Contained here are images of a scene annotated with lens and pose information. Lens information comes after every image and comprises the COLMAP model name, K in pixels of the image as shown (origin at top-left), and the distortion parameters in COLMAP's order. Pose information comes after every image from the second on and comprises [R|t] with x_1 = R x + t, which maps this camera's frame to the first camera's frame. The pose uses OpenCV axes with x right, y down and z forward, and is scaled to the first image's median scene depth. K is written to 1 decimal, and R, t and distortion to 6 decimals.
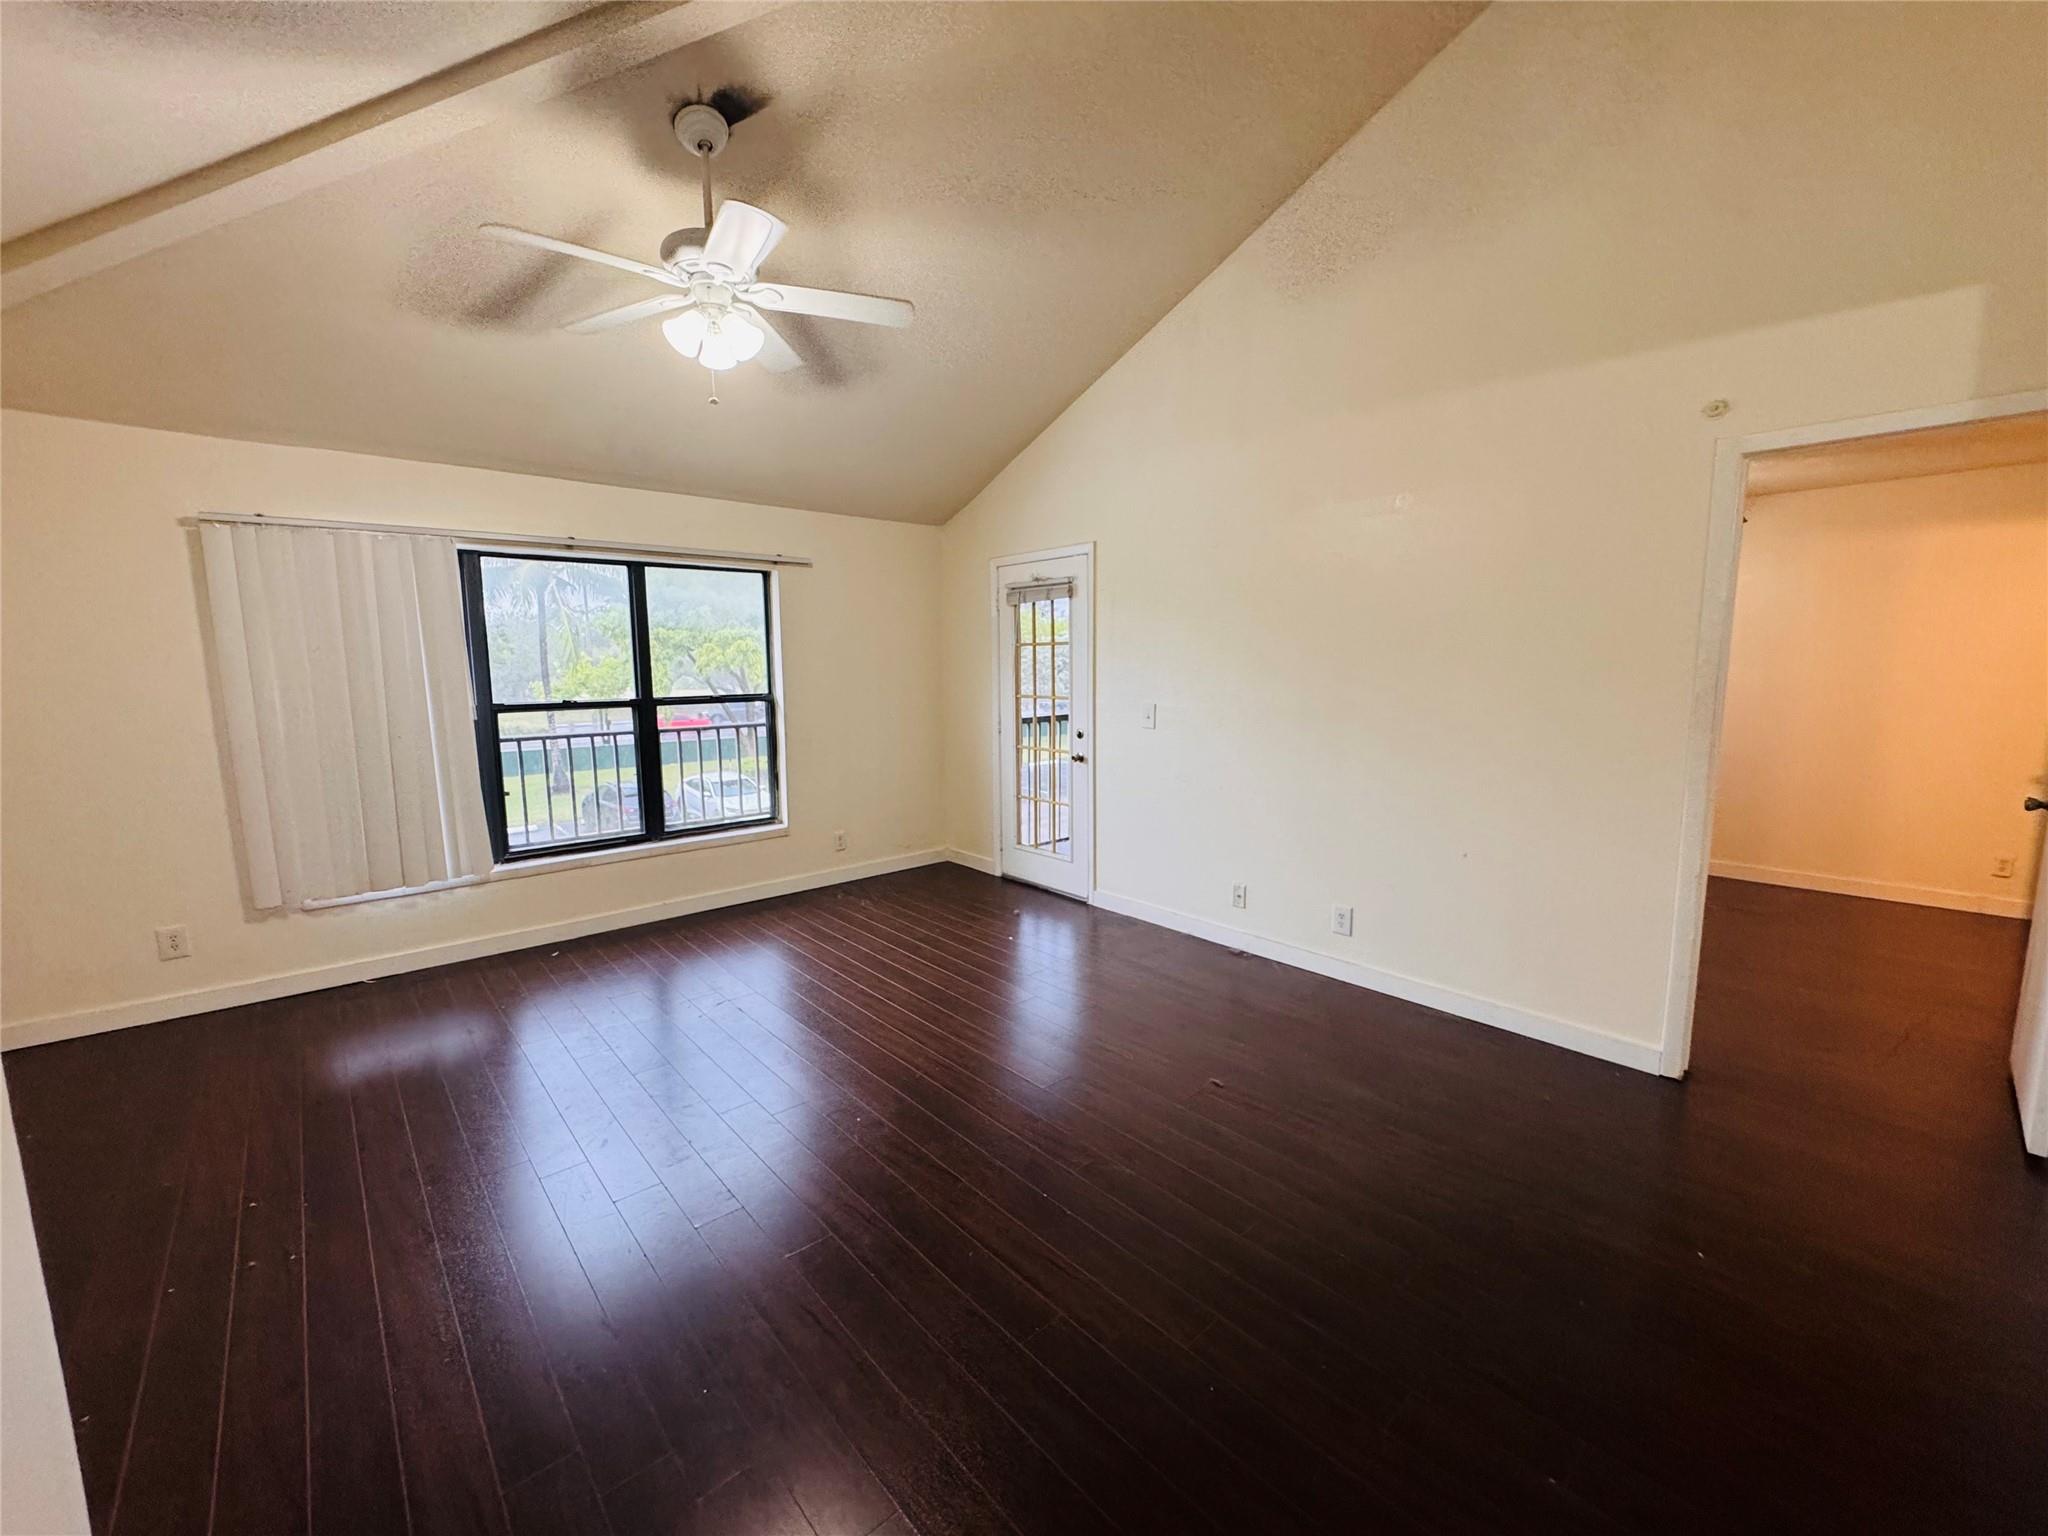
lens RADIAL K [[819.6, 0, 1022.6], [0, 819.6, 768.7], [0, 0, 1]] dist [-0.005012, 0.000720]
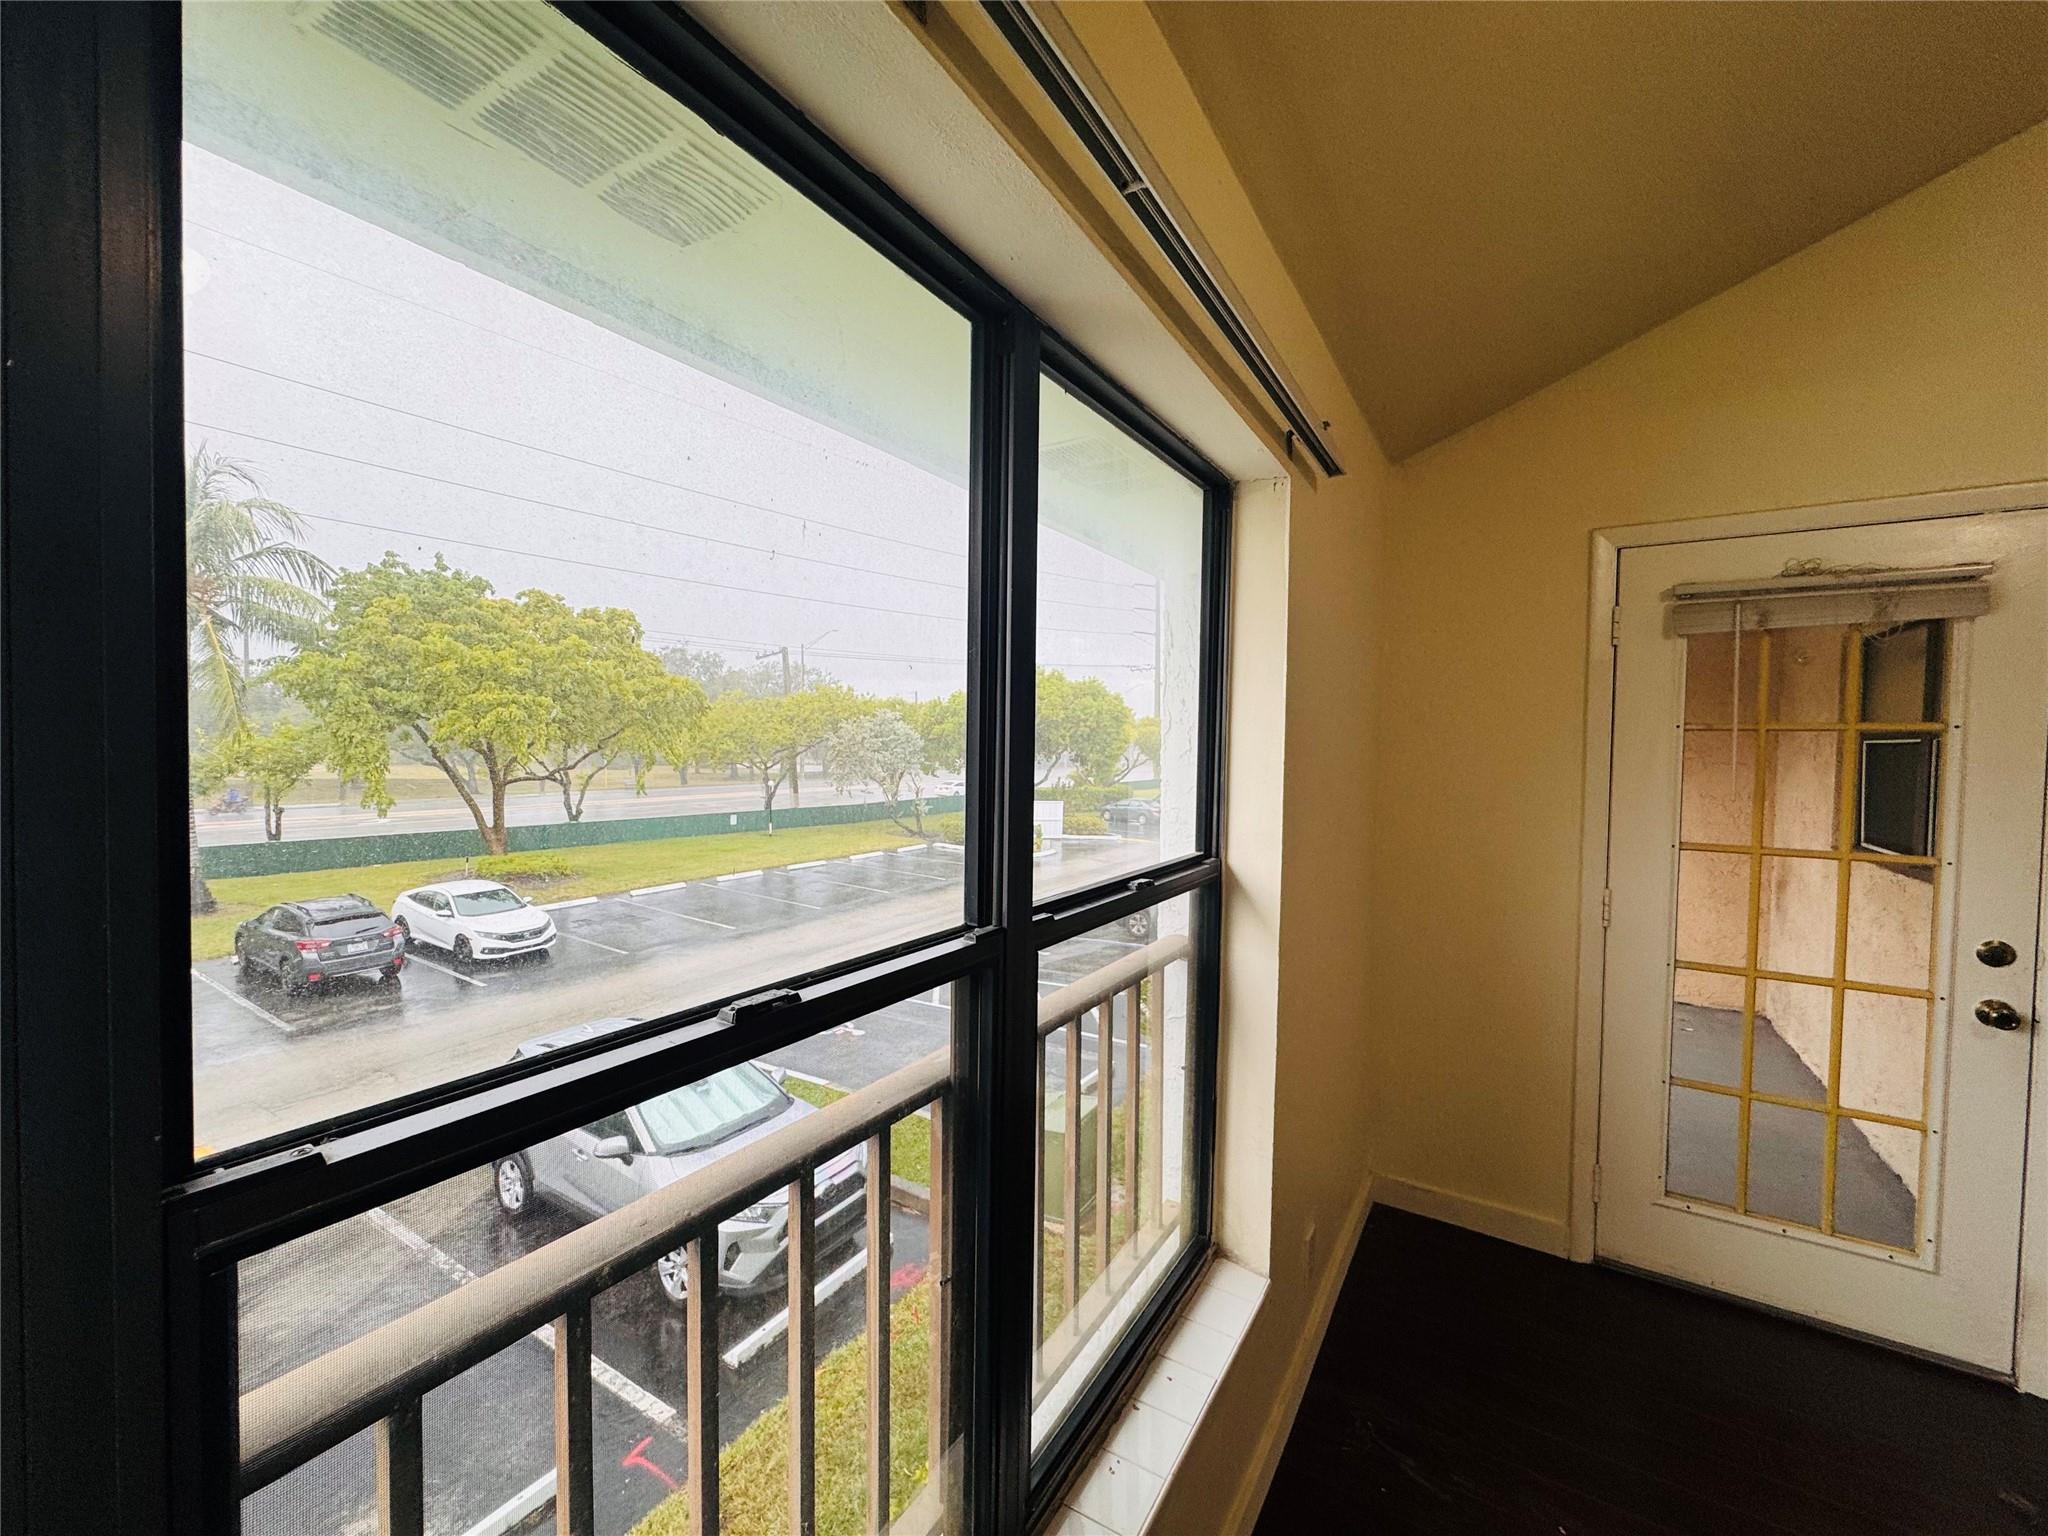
lens RADIAL K [[819.6, 0, 1020.6], [0, 819.6, 766.5], [0, 0, 1]] dist [-0.005012, 0.000720]
pose [[0.960249, 0.011880, 0.278891, -0.418933], [0.016199, 0.995039, -0.098163, -0.085978], [-0.278674, 0.098779, 0.955292, 0.630066]]
